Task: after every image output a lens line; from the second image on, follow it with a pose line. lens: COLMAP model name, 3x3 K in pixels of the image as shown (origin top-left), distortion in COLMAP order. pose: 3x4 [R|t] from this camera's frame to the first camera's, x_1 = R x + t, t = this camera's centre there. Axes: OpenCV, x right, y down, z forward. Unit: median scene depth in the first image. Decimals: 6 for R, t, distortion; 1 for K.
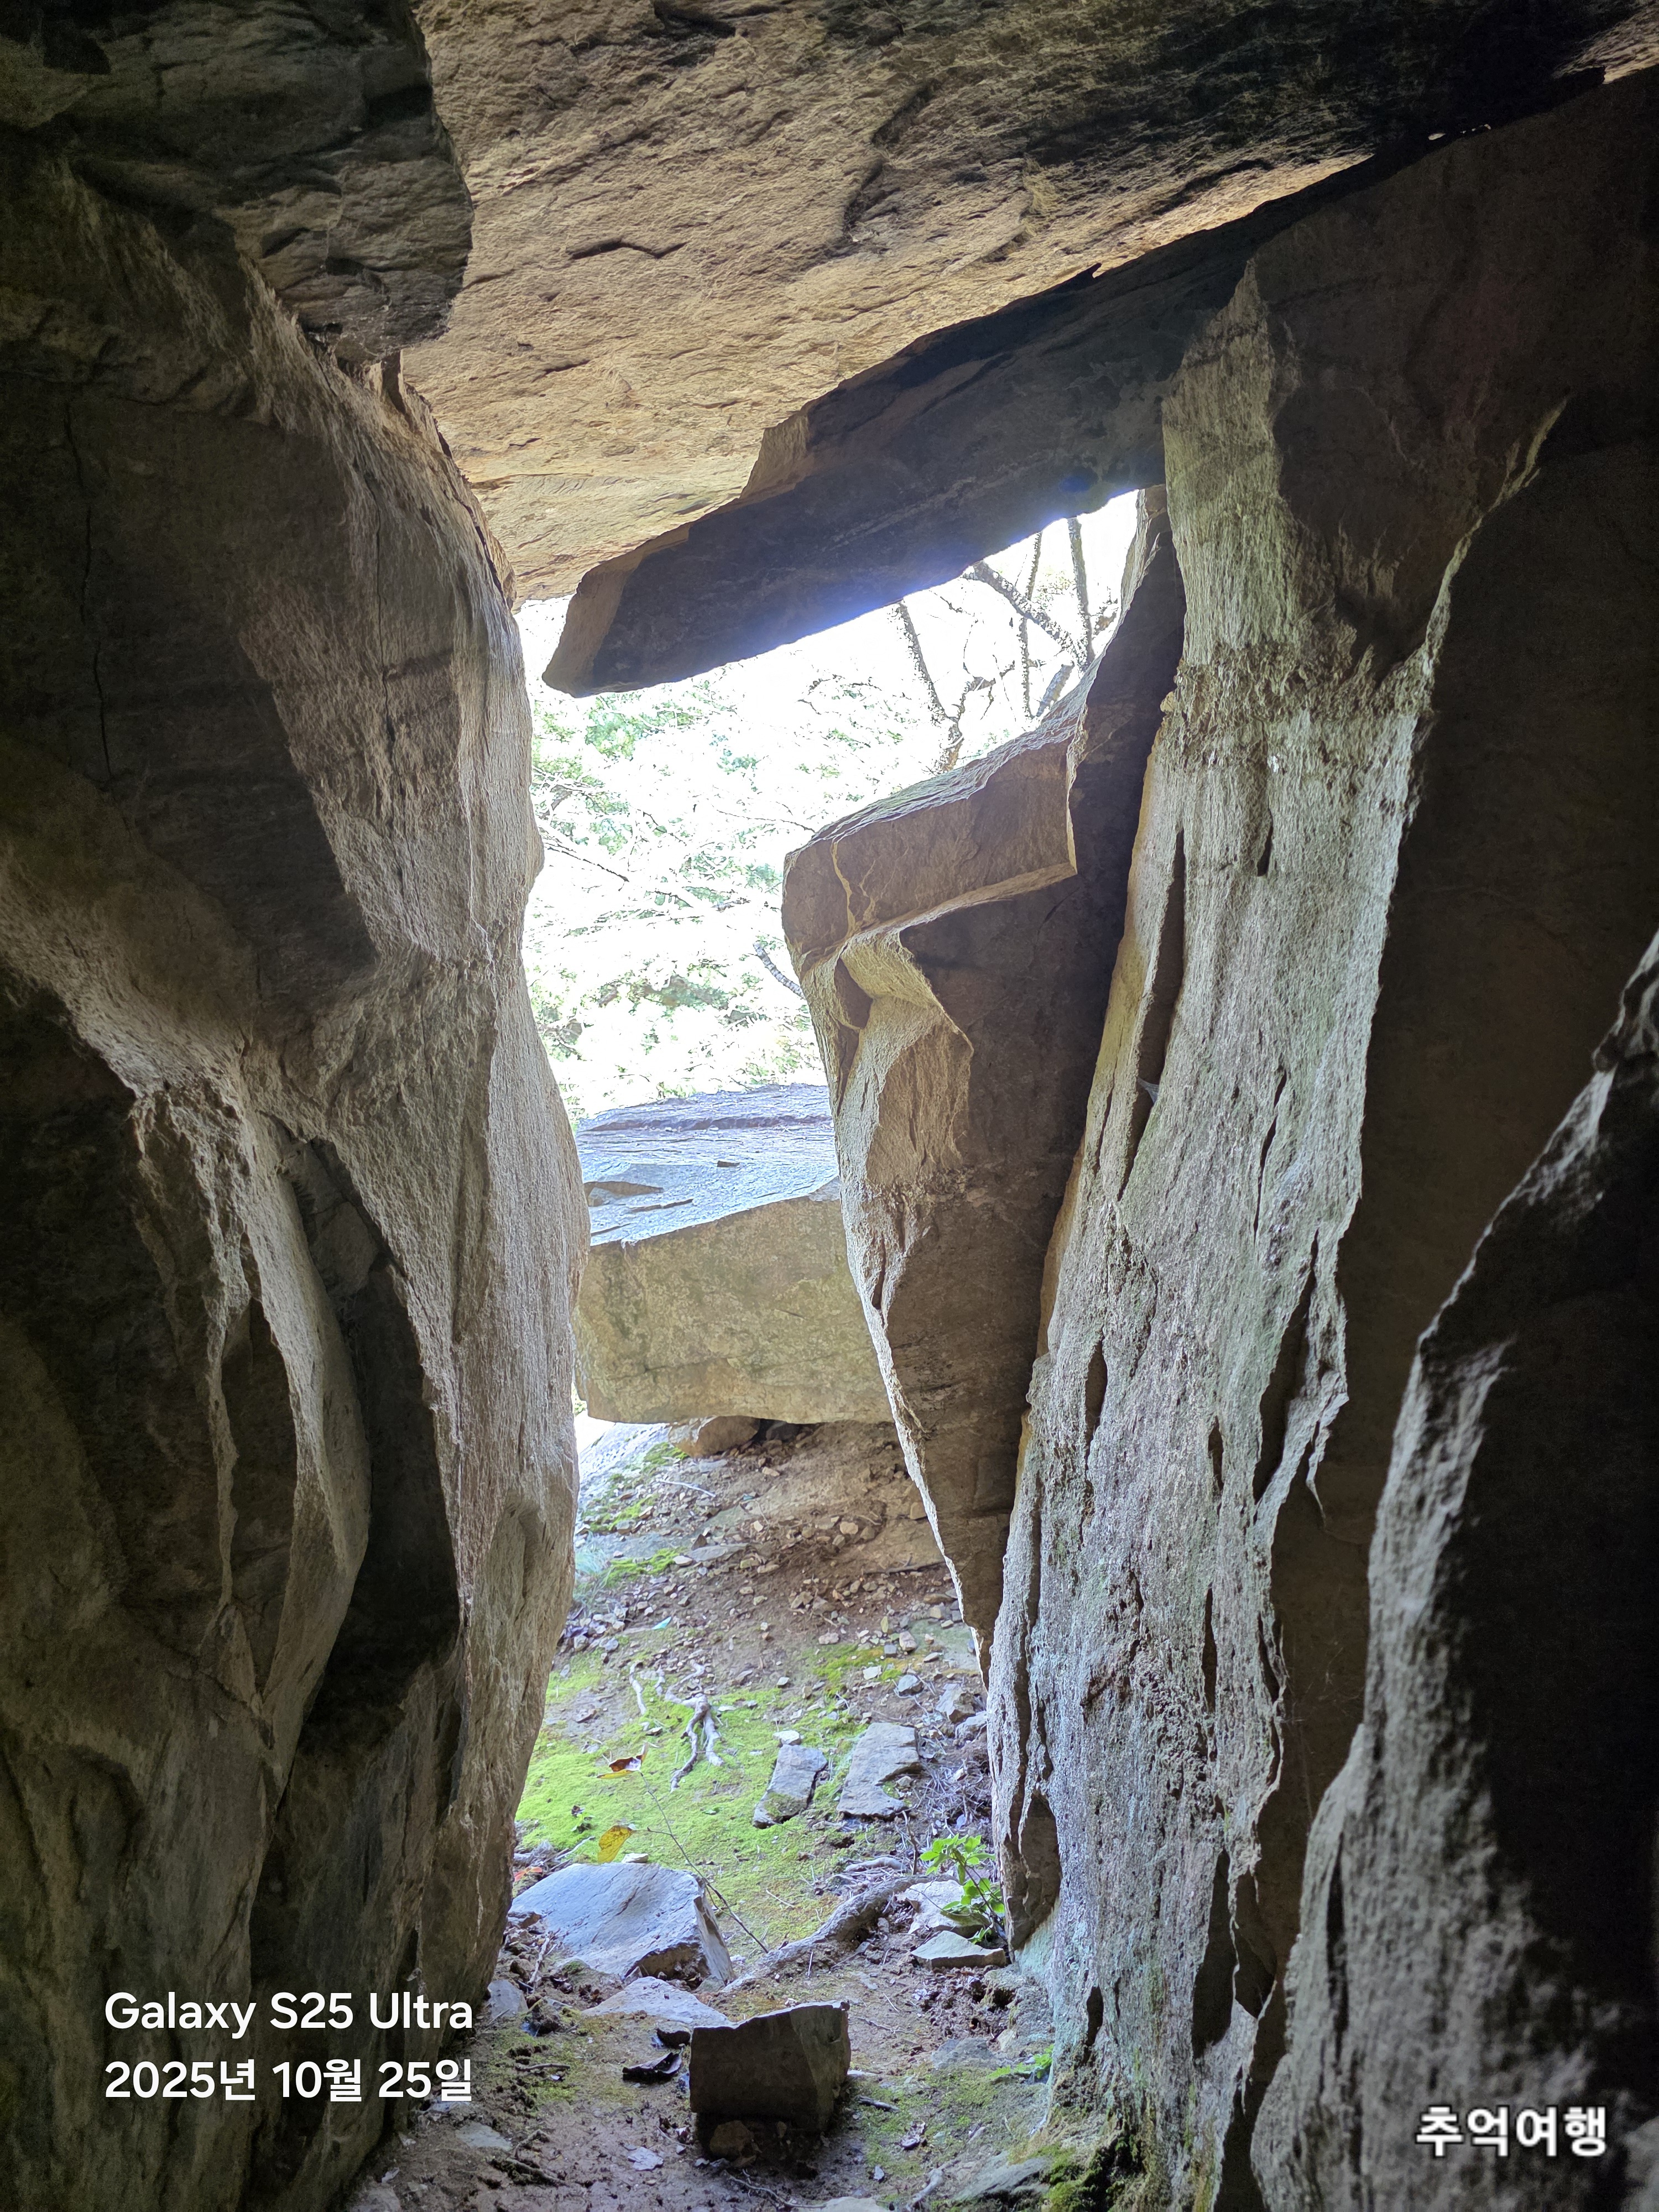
lens RADIAL K [[1496.6, 0, 820.1], [0, 1496.6, 1108.9], [0, 0, 1]] dist [0.055223, -0.056782]
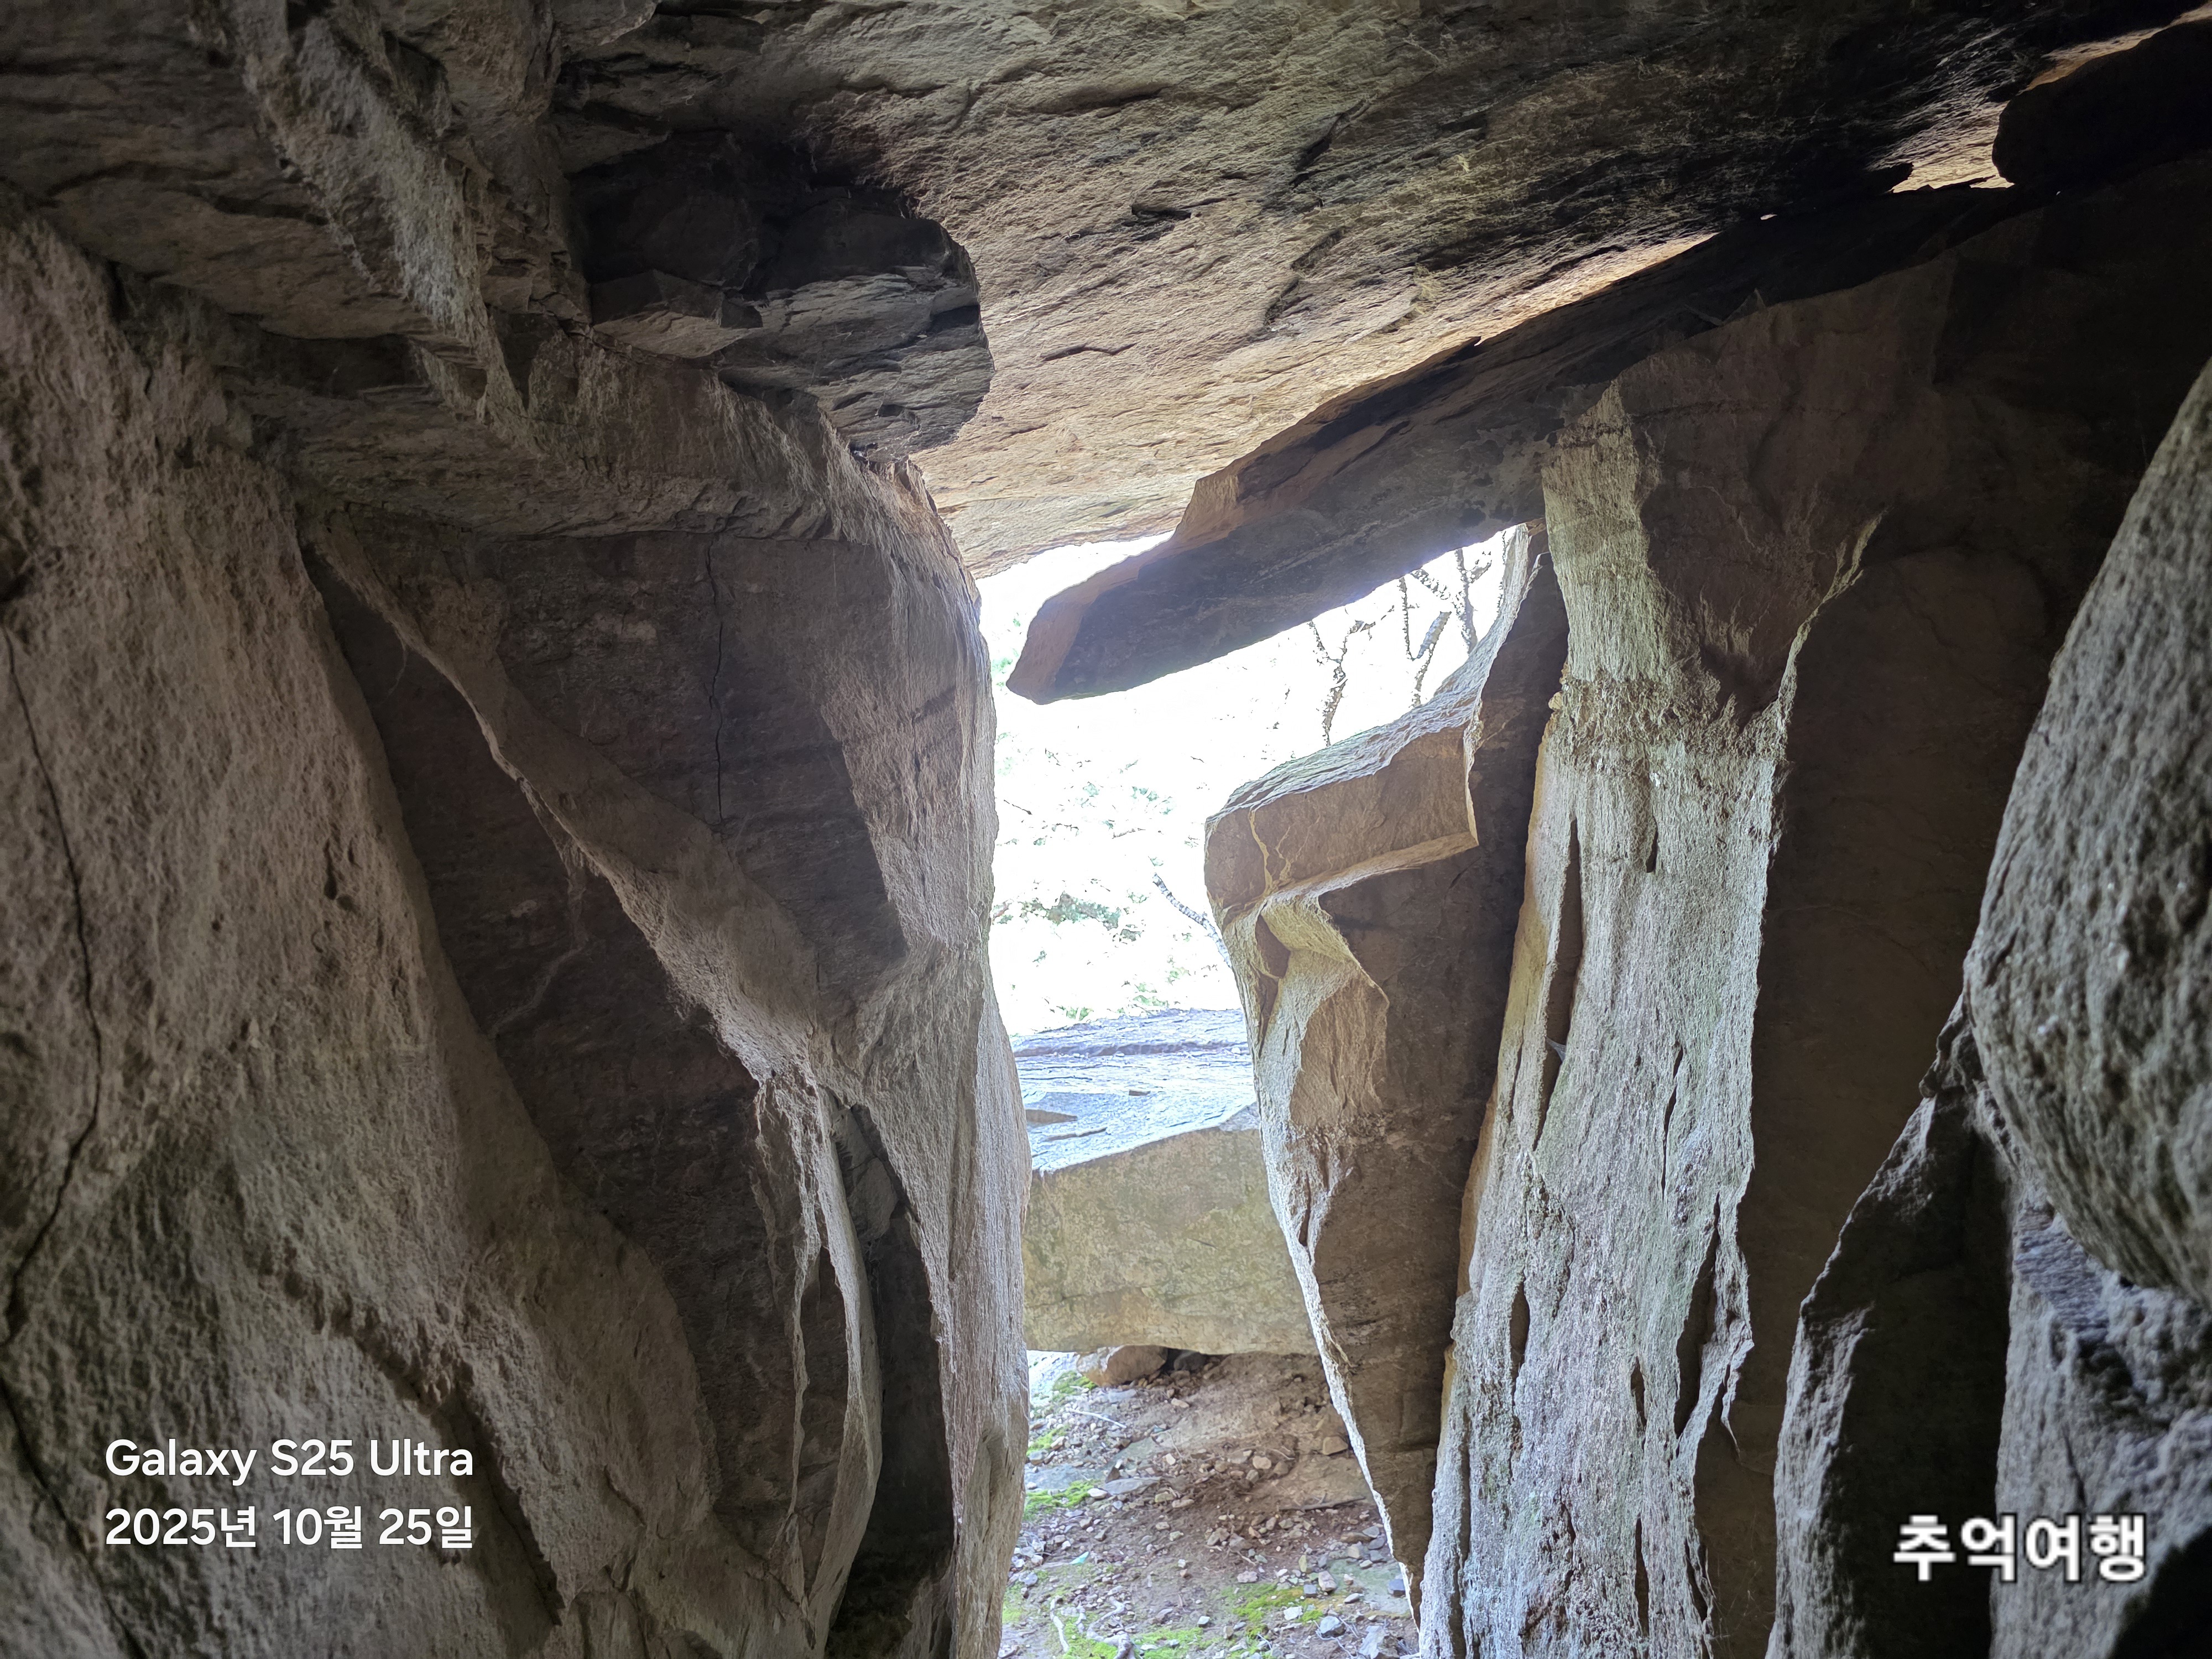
lens RADIAL K [[1496.6, 0, 1106.6], [0, 1496.6, 814.5], [0, 0, 1]] dist [0.055223, -0.056782]
pose [[0.998208, -0.010879, -0.058841, -0.055751], [0.002871, 0.990909, -0.134504, -0.042413], [0.059769, 0.134095, 0.989164, -0.178373]]
